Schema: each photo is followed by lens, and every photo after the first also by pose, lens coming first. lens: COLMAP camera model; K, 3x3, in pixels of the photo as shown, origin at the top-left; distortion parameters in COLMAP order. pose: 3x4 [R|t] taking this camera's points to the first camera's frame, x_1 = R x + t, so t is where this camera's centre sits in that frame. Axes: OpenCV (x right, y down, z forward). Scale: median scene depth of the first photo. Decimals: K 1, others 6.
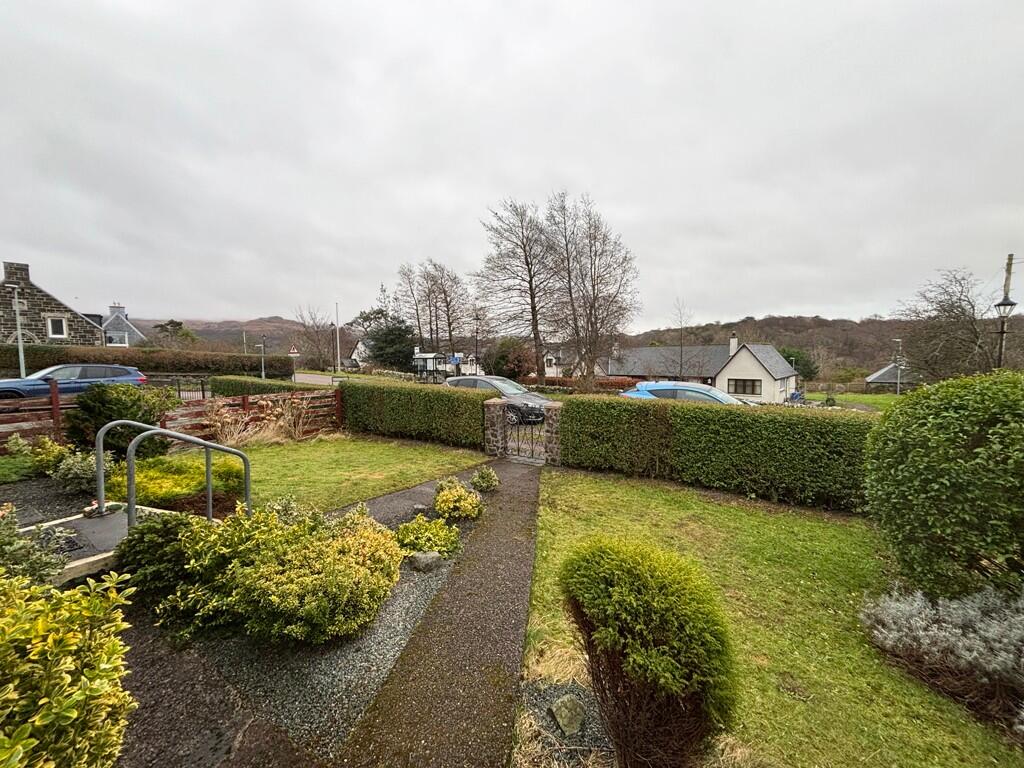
lens RADIAL K [[413.1, 0, 511.4], [0, 413.1, 383.7], [0, 0, 1]] dist [0.000446, -0.000810]
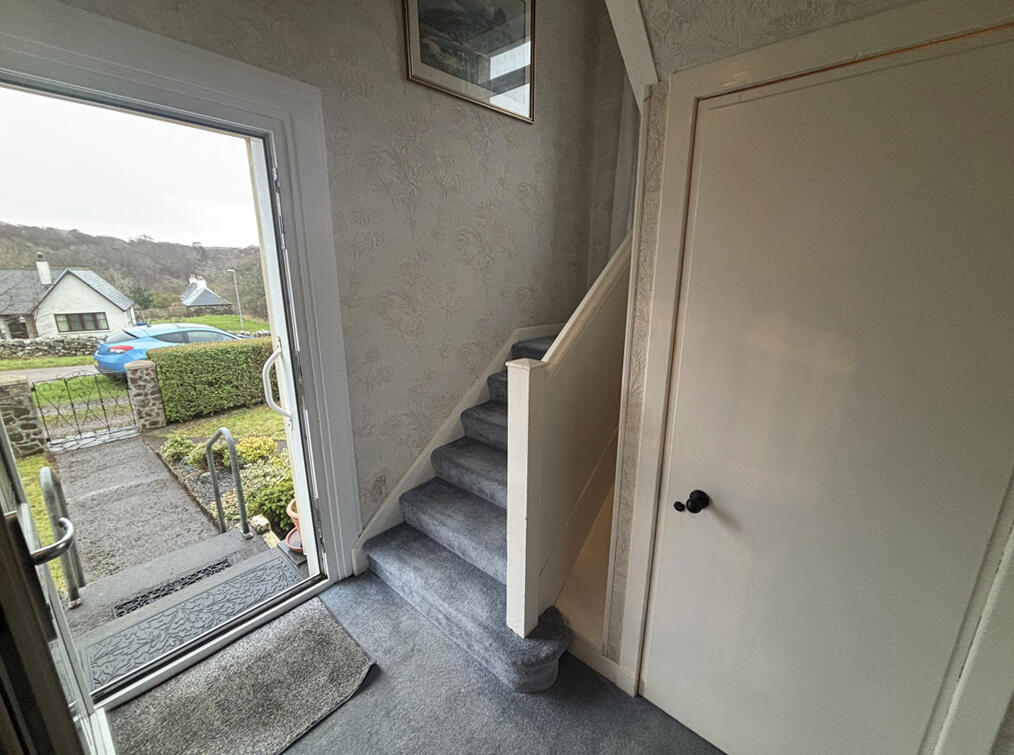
lens RADIAL K [[409.1, 0, 511.1], [0, 409.1, 375.4], [0, 0, 1]] dist [0.000446, -0.000810]
pose [[0.143932, -0.228716, 0.962794, -0.139293], [0.065678, 0.972987, 0.221319, -0.014897], [-0.987406, 0.031379, 0.155066, 0.014899]]
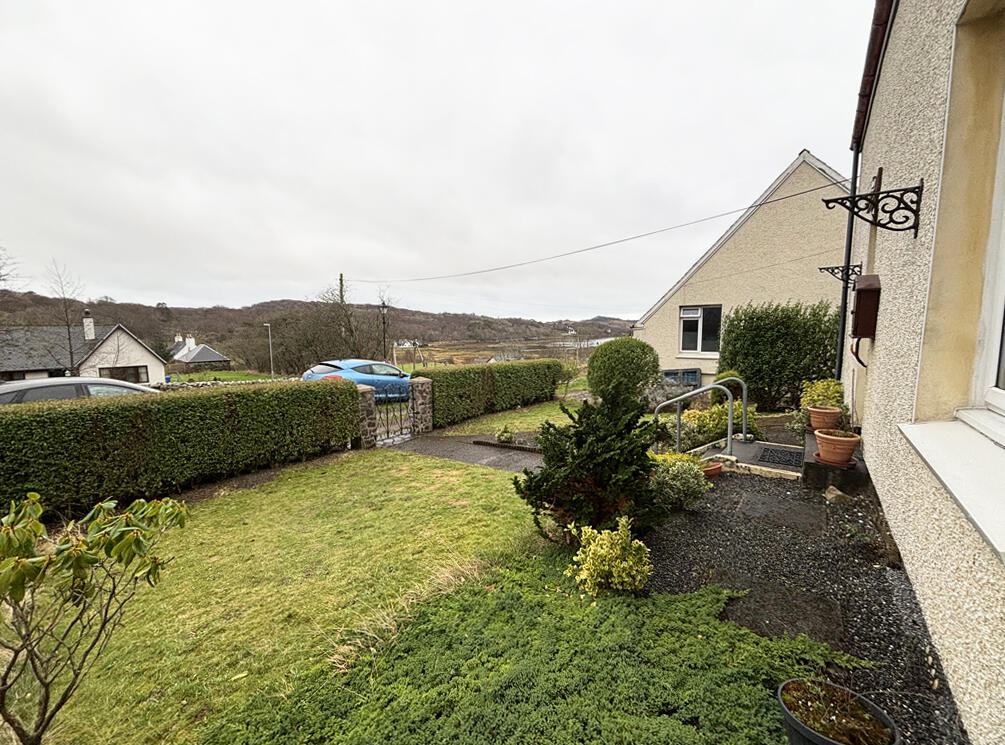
lens RADIAL K [[405.5, 0, 506.3], [0, 405.5, 373.3], [0, 0, 1]] dist [0.000446, -0.000810]
pose [[0.075565, -0.099243, 0.992190, -0.215653], [0.081580, 0.992314, 0.093042, -0.011314], [-0.993798, 0.073913, 0.083081, 0.147619]]
